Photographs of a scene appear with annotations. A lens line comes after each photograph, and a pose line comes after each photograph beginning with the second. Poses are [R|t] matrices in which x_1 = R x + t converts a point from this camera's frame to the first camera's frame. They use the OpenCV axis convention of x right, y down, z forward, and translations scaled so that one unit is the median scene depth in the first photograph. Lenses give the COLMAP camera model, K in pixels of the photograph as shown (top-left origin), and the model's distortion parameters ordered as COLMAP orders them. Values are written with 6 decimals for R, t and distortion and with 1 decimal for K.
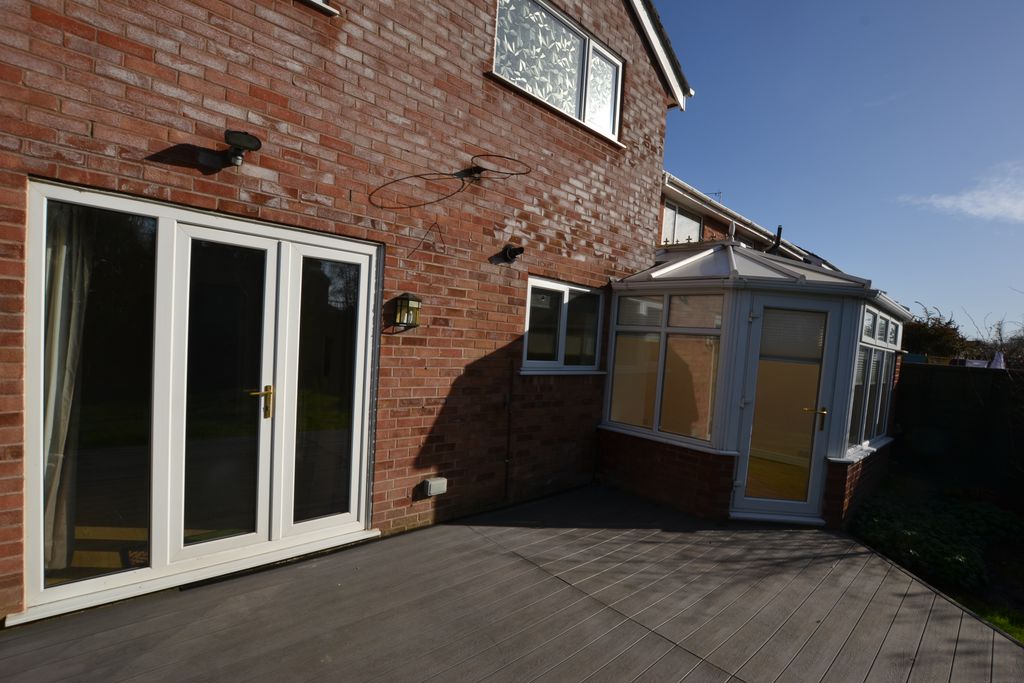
lens RADIAL K [[468.8, 0, 516.7], [0, 468.8, 358.5], [0, 0, 1]] dist [-0.029169, 0.000596]
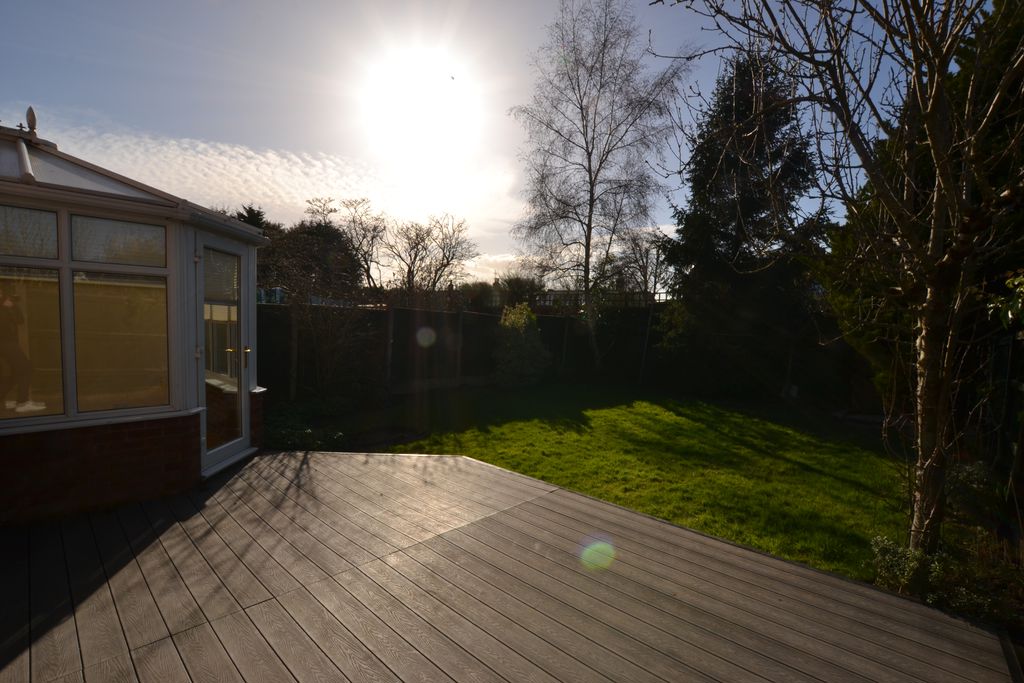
lens RADIAL K [[468.8, 0, 516.7], [0, 468.8, 358.5], [0, 0, 1]] dist [-0.029169, 0.000596]
pose [[-0.074833, -0.154875, 0.985096, -0.475047], [0.010157, 0.987696, 0.156056, -0.029115], [-0.997144, 0.021684, -0.072339, 0.478426]]
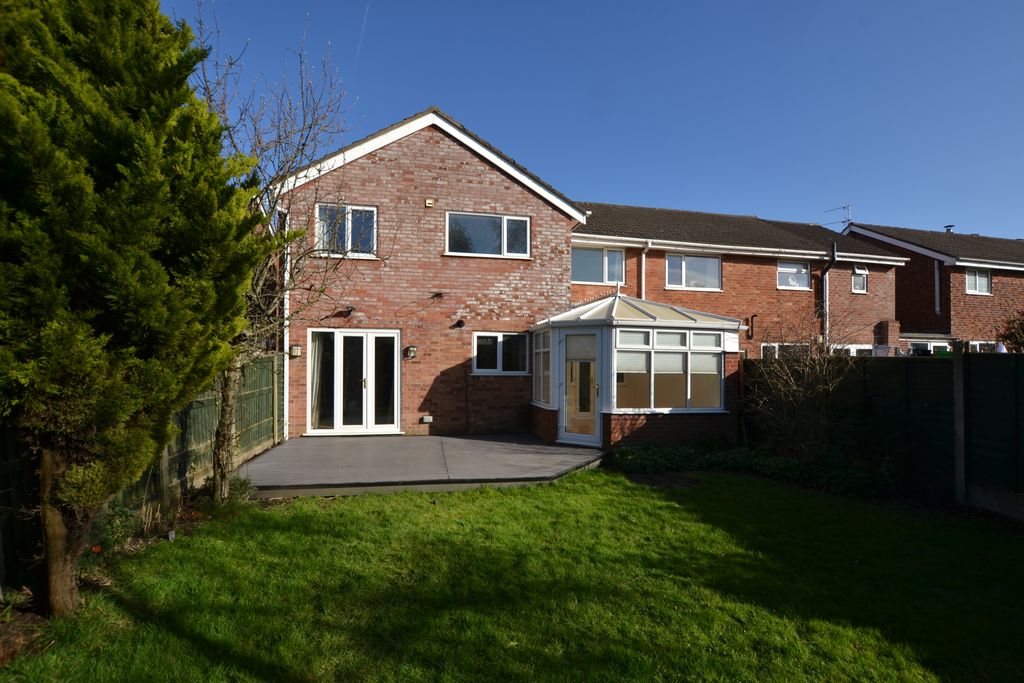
lens RADIAL K [[468.8, 0, 516.7], [0, 468.8, 358.5], [0, 0, 1]] dist [-0.029169, 0.000596]
pose [[0.852392, -0.069382, -0.518280, 1.466647], [0.027438, 0.995727, -0.088171, 0.169838], [0.522183, 0.060936, 0.850654, -0.865059]]
